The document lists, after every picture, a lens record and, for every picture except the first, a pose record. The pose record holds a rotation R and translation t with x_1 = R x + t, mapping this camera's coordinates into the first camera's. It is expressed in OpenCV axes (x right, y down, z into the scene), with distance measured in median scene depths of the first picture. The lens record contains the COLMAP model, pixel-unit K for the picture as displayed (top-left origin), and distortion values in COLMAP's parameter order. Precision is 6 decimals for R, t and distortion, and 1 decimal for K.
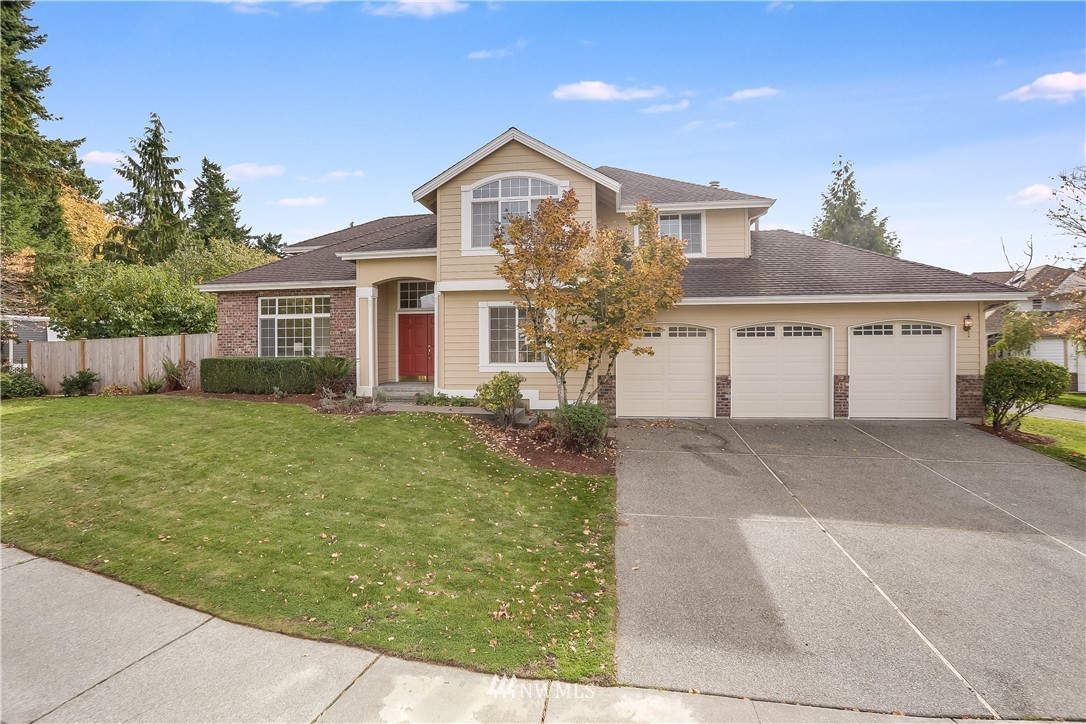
lens RADIAL K [[522.1, 0, 540.5], [0, 522.1, 354.0], [0, 0, 1]] dist [-0.043724, 0.011452]
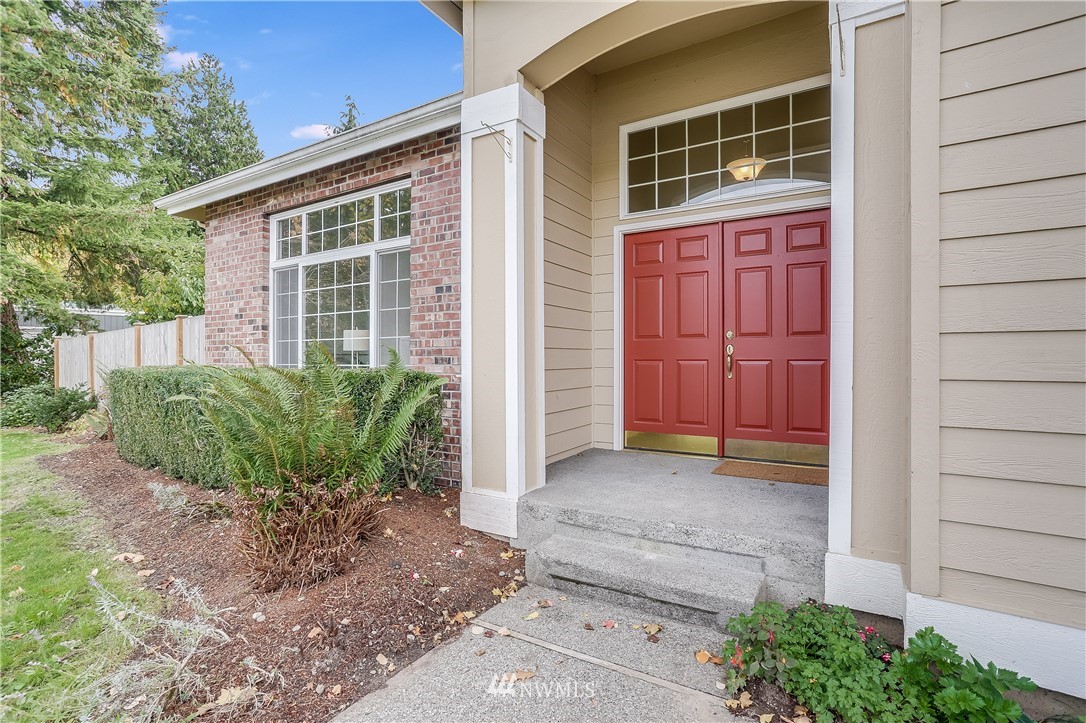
lens RADIAL K [[522.1, 0, 532.1], [0, 522.1, 361.1], [0, 0, 1]] dist [-0.043724, 0.011452]
pose [[0.913312, 0.005754, -0.407220, -0.210310], [-0.006475, 0.999979, -0.000392, 0.000641], [0.407209, 0.002995, 0.913330, 0.747845]]
